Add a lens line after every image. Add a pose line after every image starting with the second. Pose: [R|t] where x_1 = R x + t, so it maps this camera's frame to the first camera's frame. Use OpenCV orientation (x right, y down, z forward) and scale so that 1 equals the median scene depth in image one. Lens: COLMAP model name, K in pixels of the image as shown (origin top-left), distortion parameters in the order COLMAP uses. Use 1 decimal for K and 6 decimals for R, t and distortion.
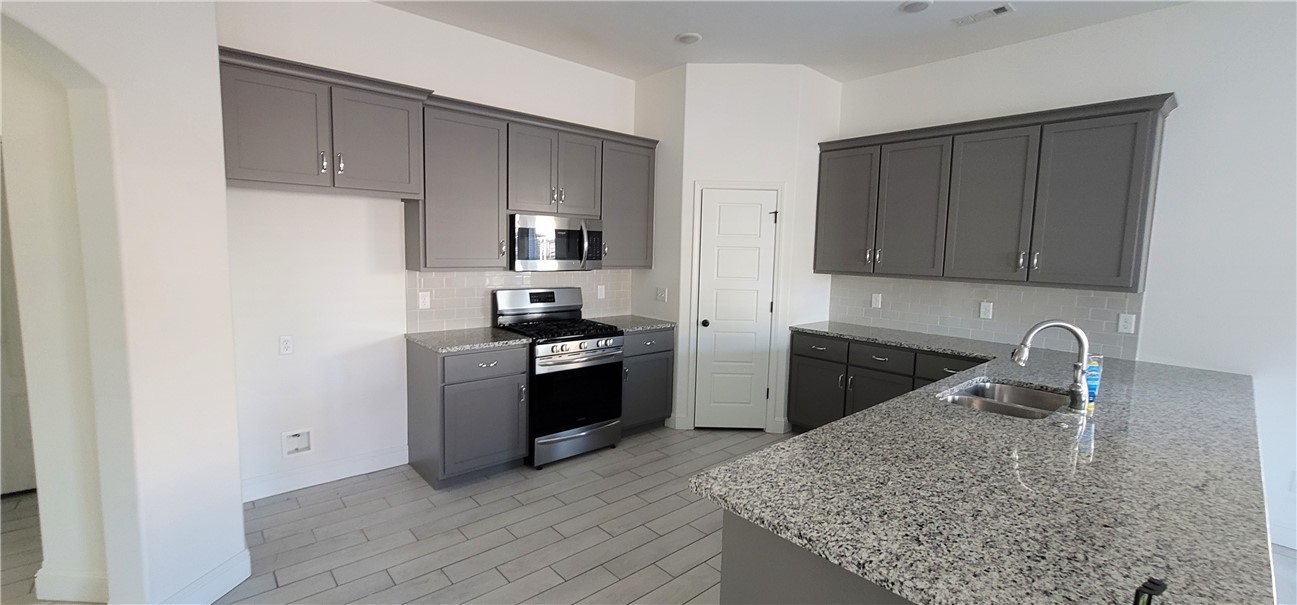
lens RADIAL K [[527.4, 0, 656.5], [0, 527.4, 299.2], [0, 0, 1]] dist [-0.008419, 0.003436]
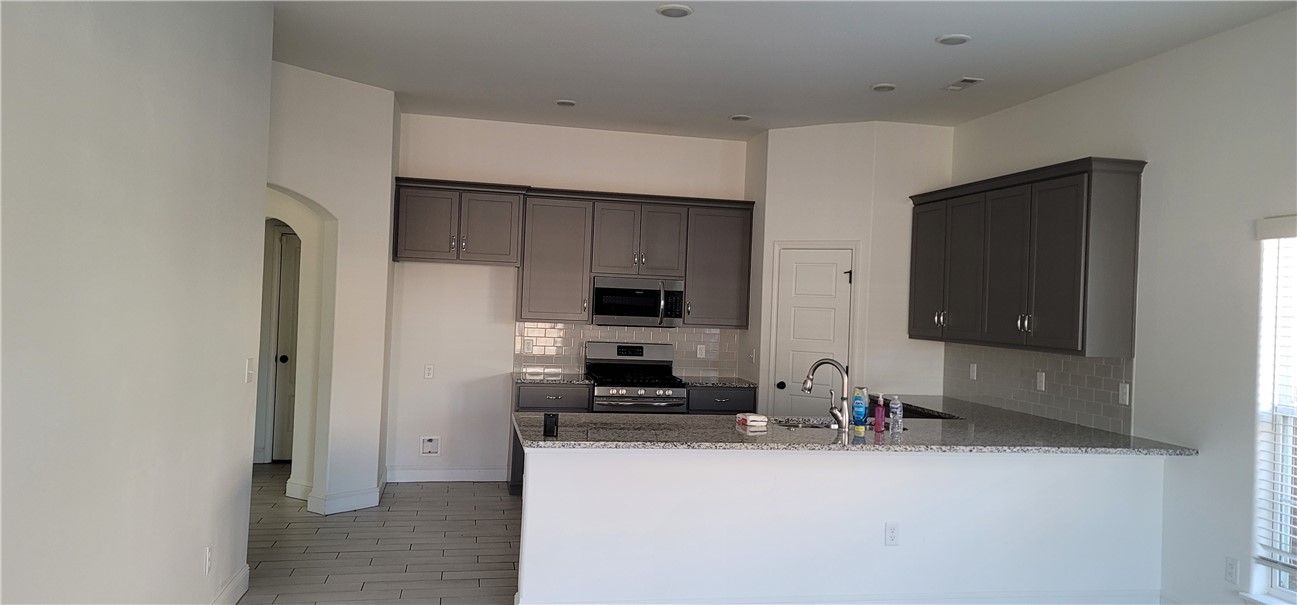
lens RADIAL K [[863.3, 0, 648.5], [0, 863.3, 302.5], [0, 0, 1]] dist [0.082292, 0.000217]
pose [[0.873007, 0.009641, -0.487613, 0.701846], [-0.065402, 0.993089, -0.097457, 0.070322], [0.483303, 0.116971, 0.867603, -0.557366]]
